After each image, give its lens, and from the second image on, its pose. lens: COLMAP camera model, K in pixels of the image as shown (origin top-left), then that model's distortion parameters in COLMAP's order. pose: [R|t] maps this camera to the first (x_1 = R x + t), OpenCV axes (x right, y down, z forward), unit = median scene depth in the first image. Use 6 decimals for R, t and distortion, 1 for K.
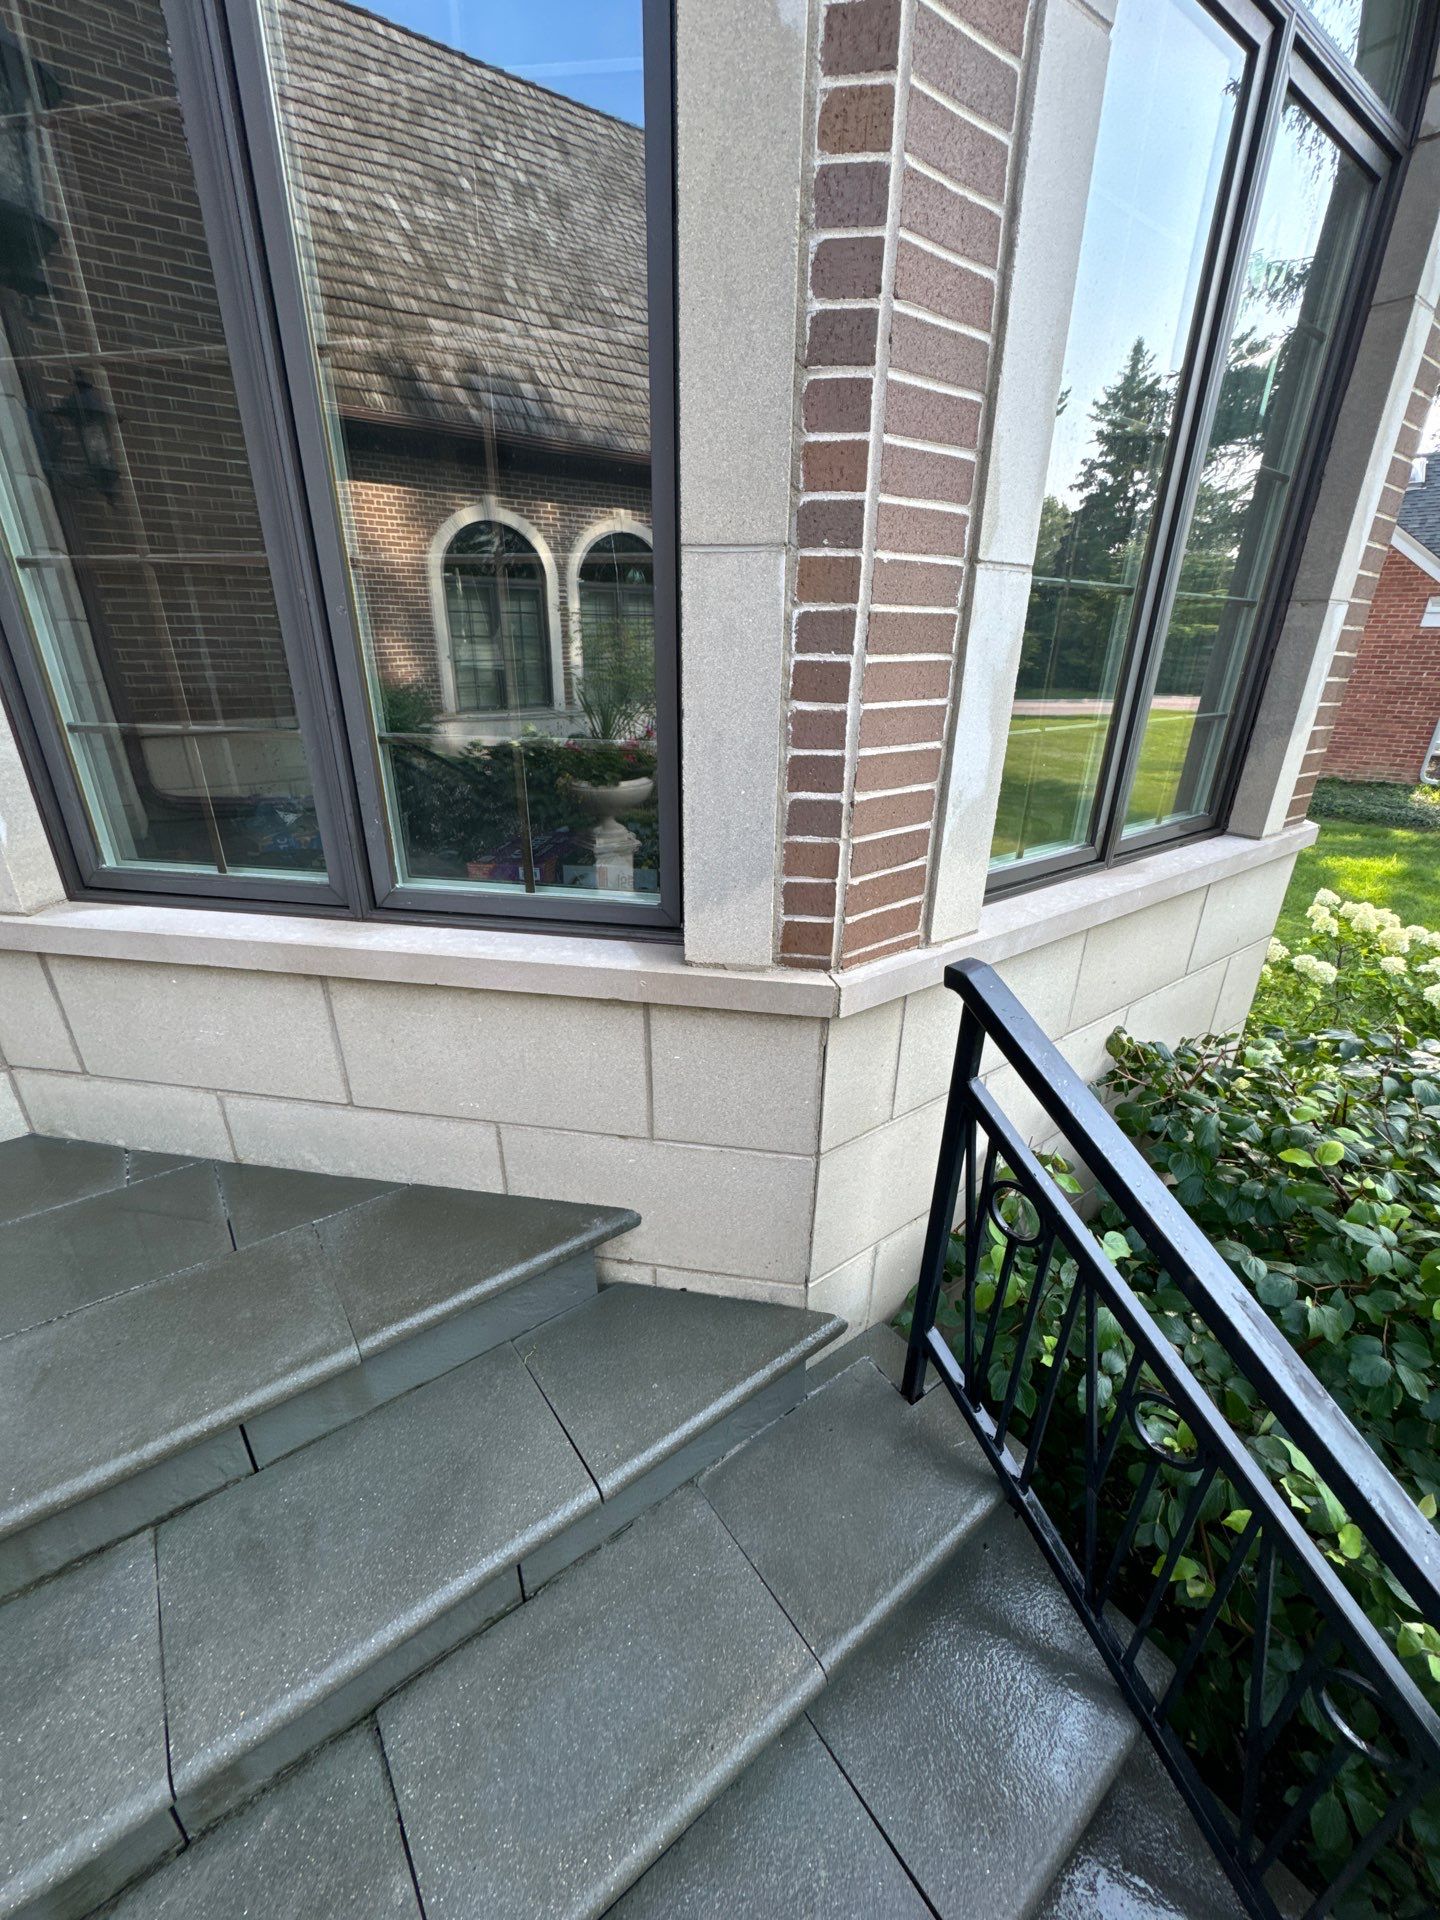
lens RADIAL K [[766.7, 0, 720.0], [0, 766.7, 960.0], [0, 0, 1]] dist [-0.001681, 0.000234]
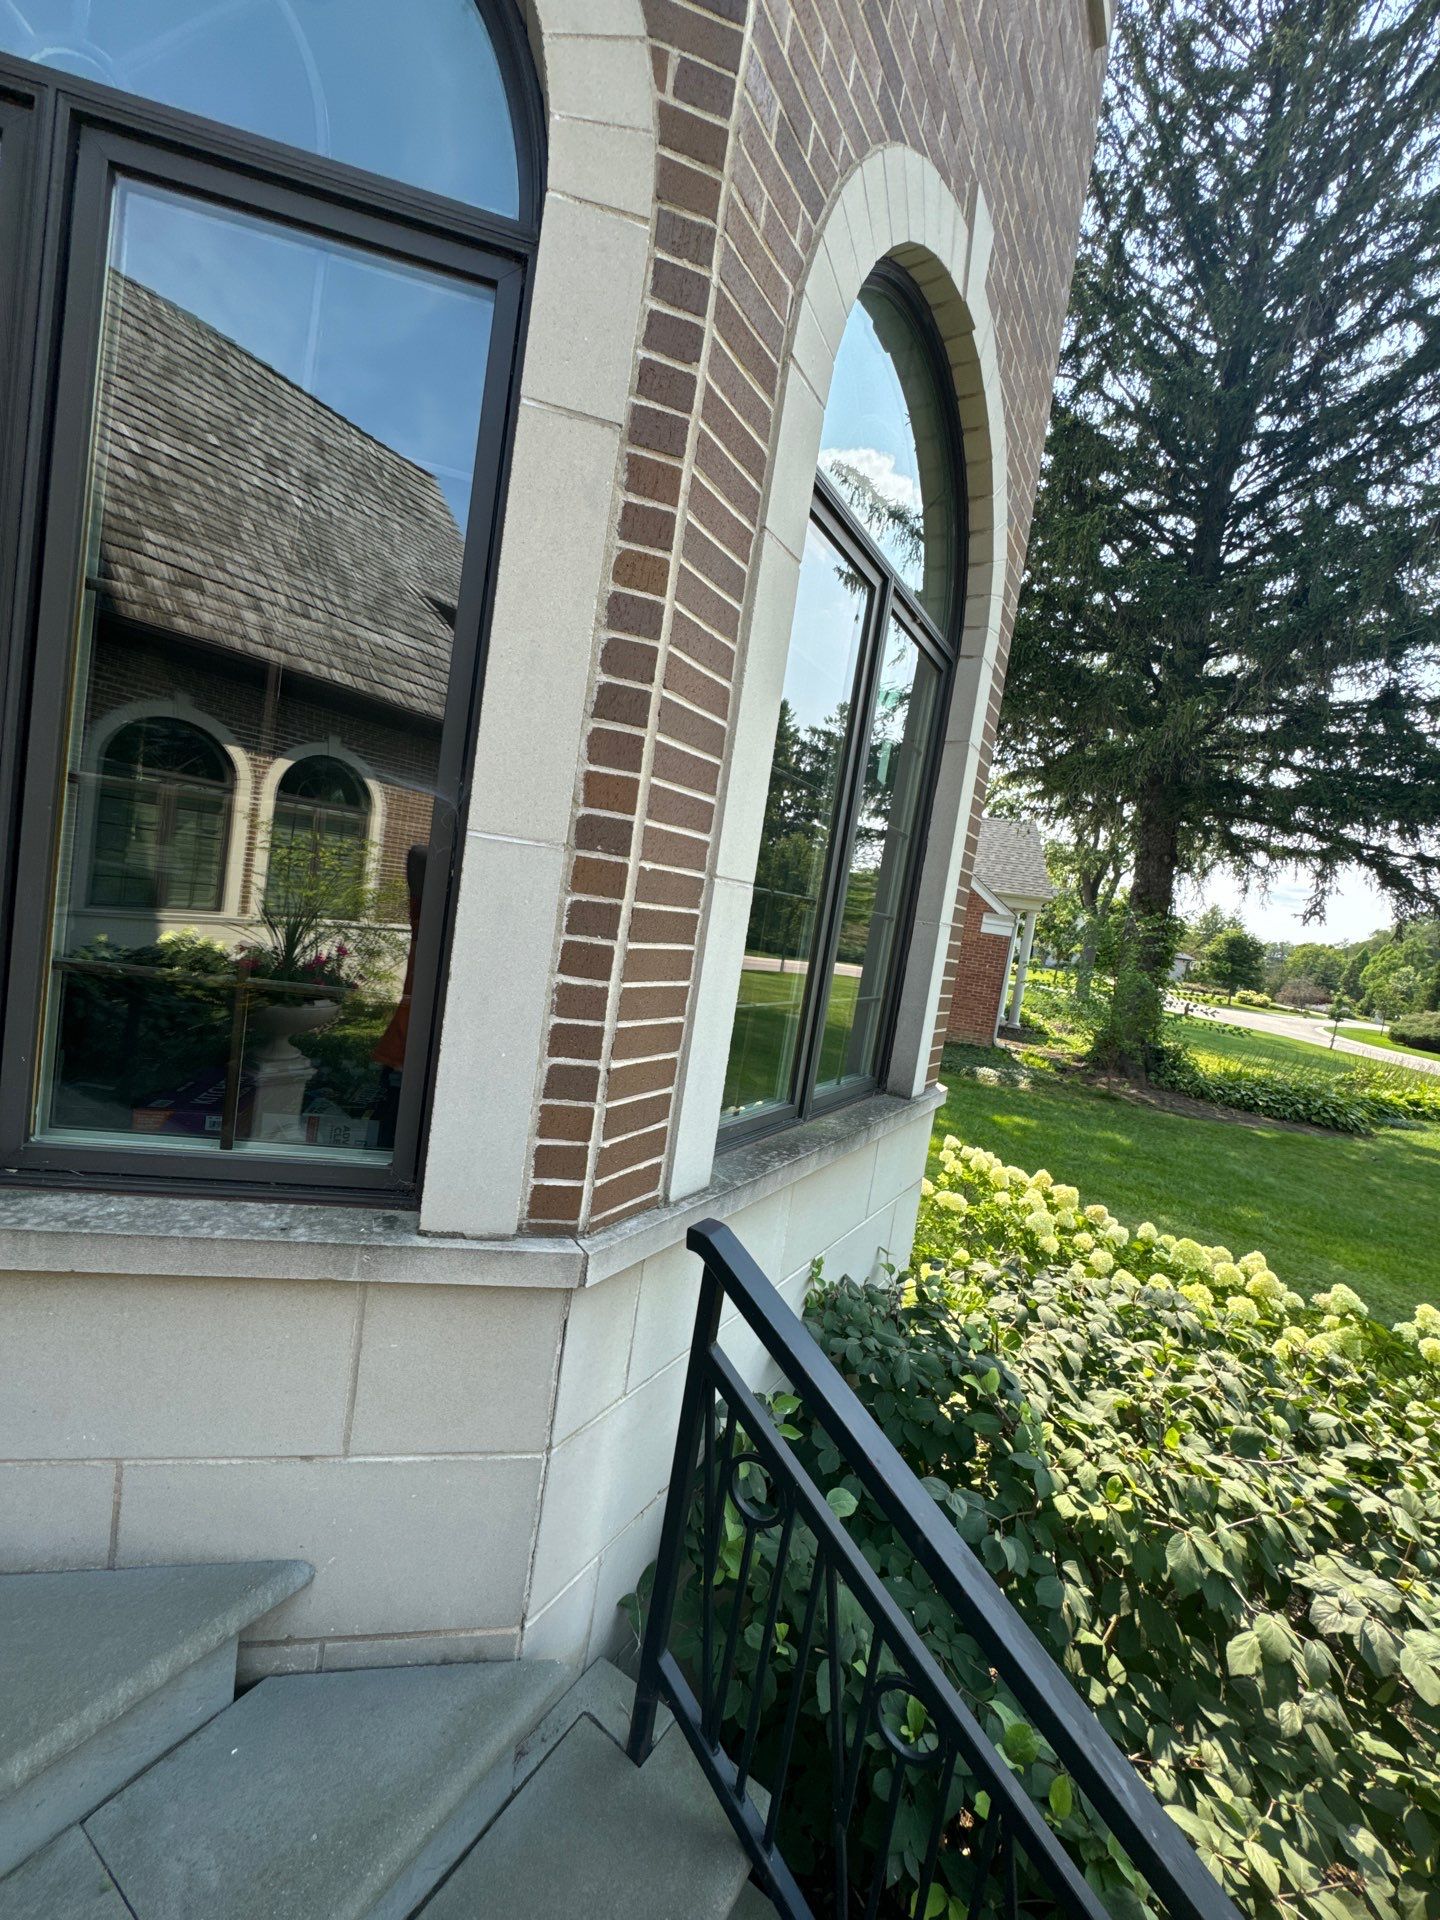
lens RADIAL K [[771.7, 0, 720.0], [0, 771.7, 960.0], [0, 0, 1]] dist [-0.002931, 0.000078]
pose [[0.921910, 0.094799, 0.375627, -0.094542], [0.018931, 0.957416, -0.288091, -0.037485], [-0.386942, 0.272705, 0.880857, -0.039557]]
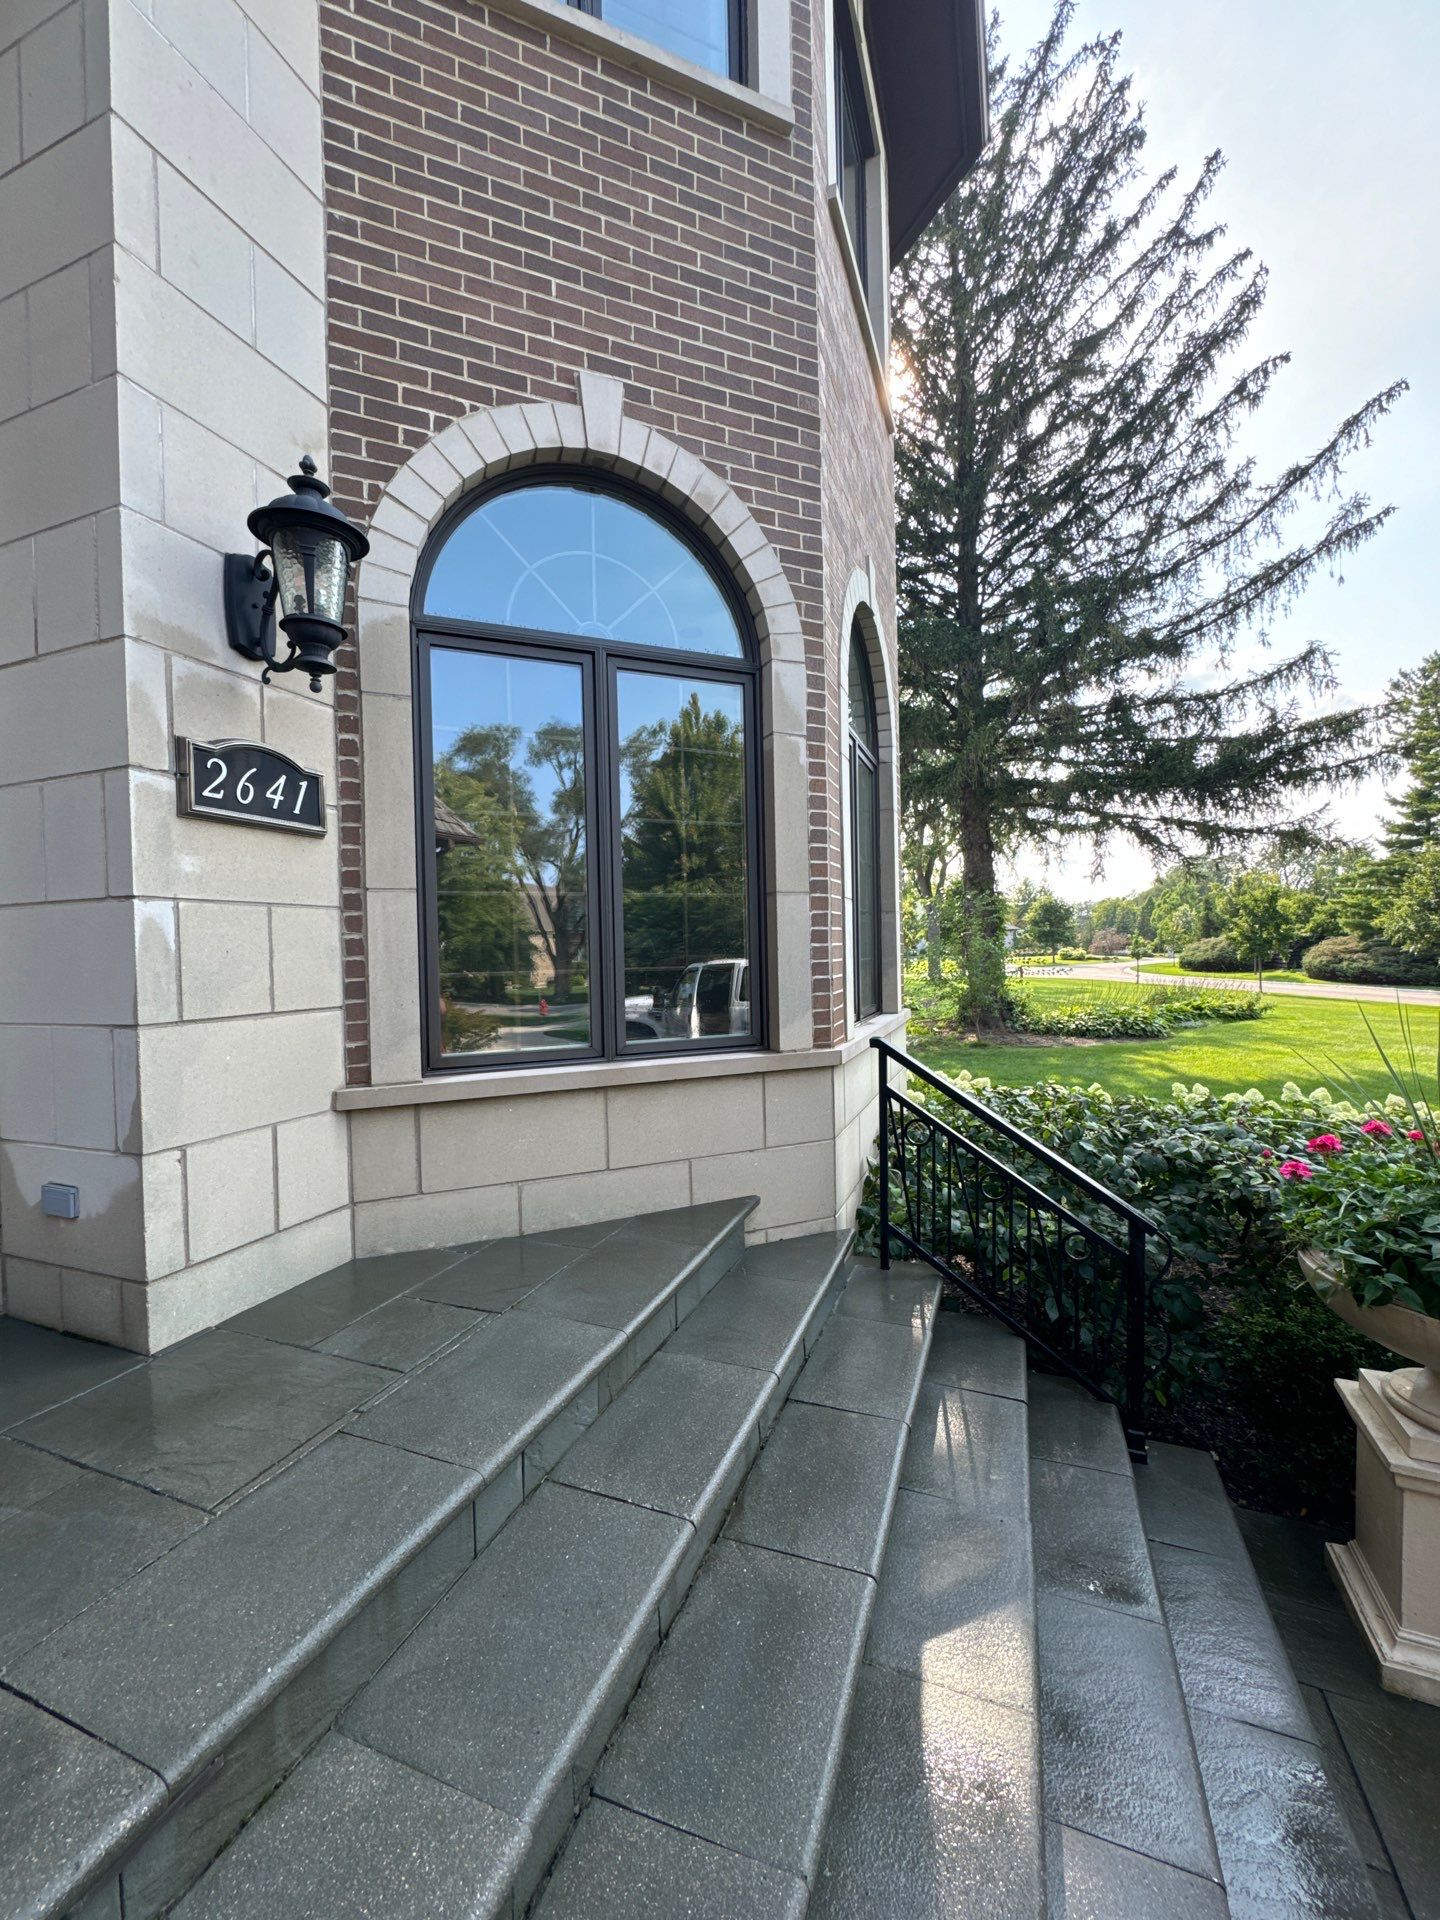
lens RADIAL K [[766.7, 0, 720.0], [0, 766.7, 960.0], [0, 0, 1]] dist [-0.001681, 0.000234]
pose [[0.845824, -0.038472, 0.532074, -1.455499], [0.235491, 0.921883, -0.307695, 0.428586], [-0.478672, 0.385554, 0.788810, -0.869846]]
